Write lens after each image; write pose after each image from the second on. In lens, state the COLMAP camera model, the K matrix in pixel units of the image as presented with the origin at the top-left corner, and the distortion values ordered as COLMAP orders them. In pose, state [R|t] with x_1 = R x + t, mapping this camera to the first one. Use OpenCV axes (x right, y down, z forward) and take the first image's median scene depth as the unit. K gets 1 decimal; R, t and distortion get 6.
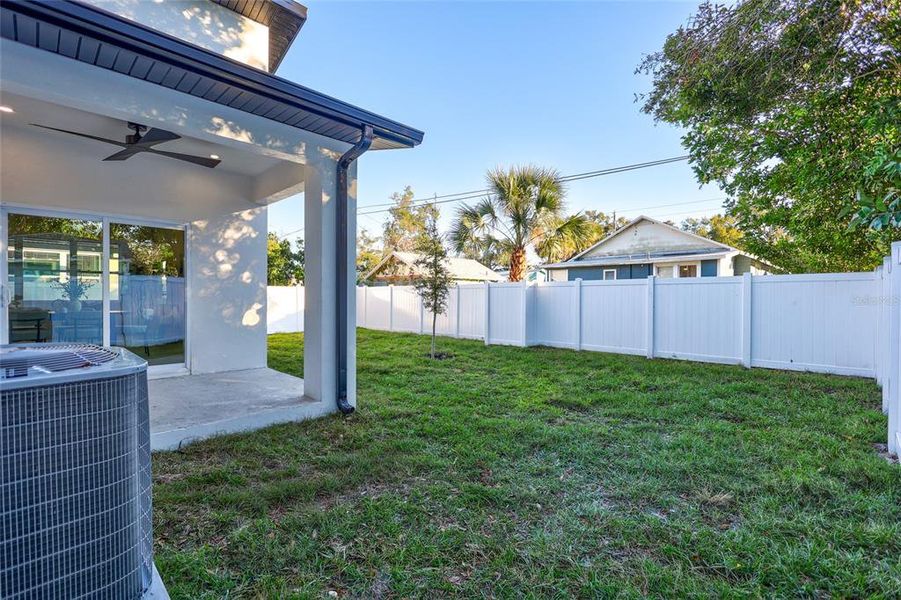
lens RADIAL K [[416.4, 0, 450.5], [0, 416.4, 300.0], [0, 0, 1]] dist [-0.001396, -0.000308]
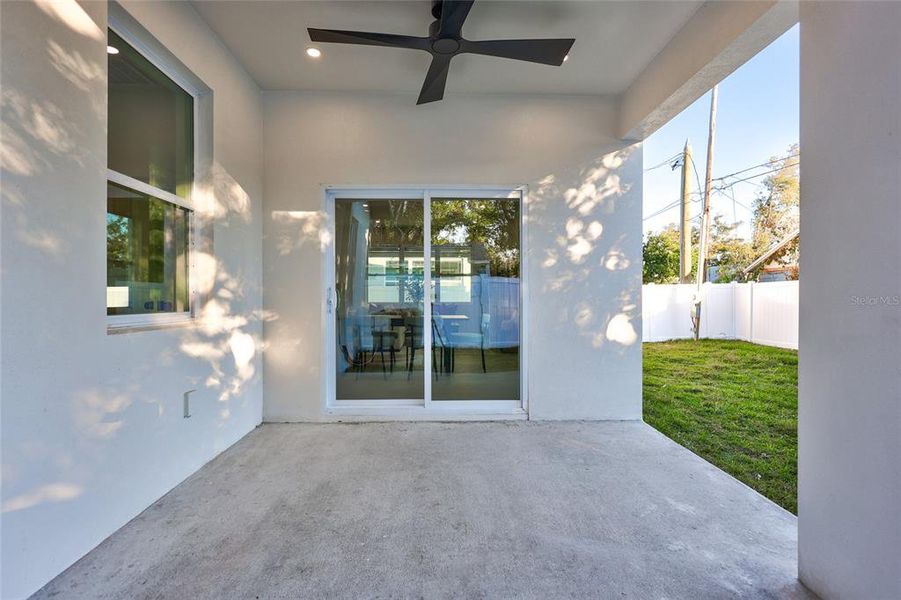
lens RADIAL K [[416.4, 0, 450.5], [0, 416.4, 300.0], [0, 0, 1]] dist [-0.001396, -0.000308]
pose [[0.725959, 0.001397, -0.687736, -0.142038], [-0.001906, 0.999998, 0.000019, -0.003291], [0.687735, 0.001297, 0.725961, 0.237998]]
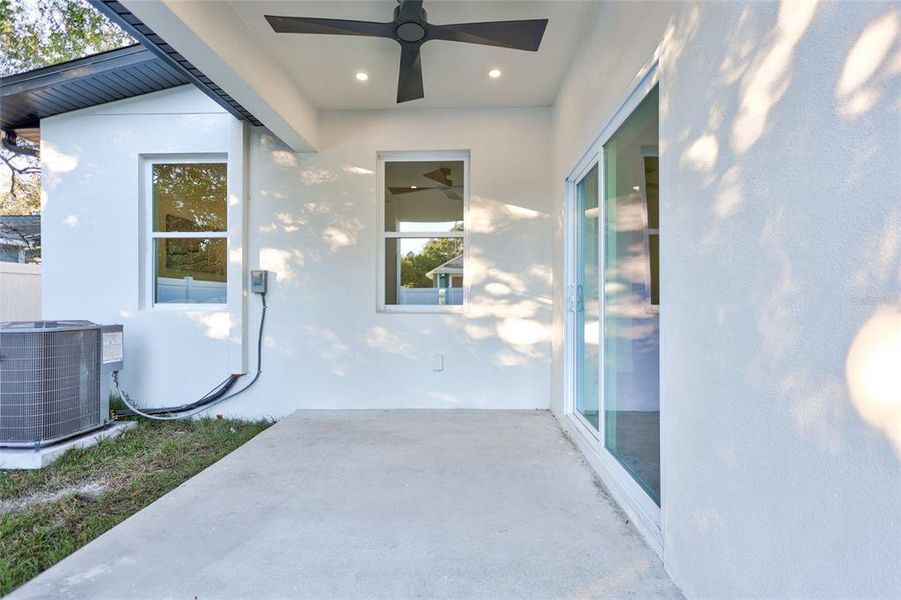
lens RADIAL K [[416.4, 0, 450.5], [0, 416.4, 300.0], [0, 0, 1]] dist [-0.001396, -0.000308]
pose [[-0.744827, -0.001459, -0.667256, -0.169756], [-0.004930, 0.999982, 0.003316, -0.001641], [0.667239, 0.005760, -0.744821, 0.572261]]
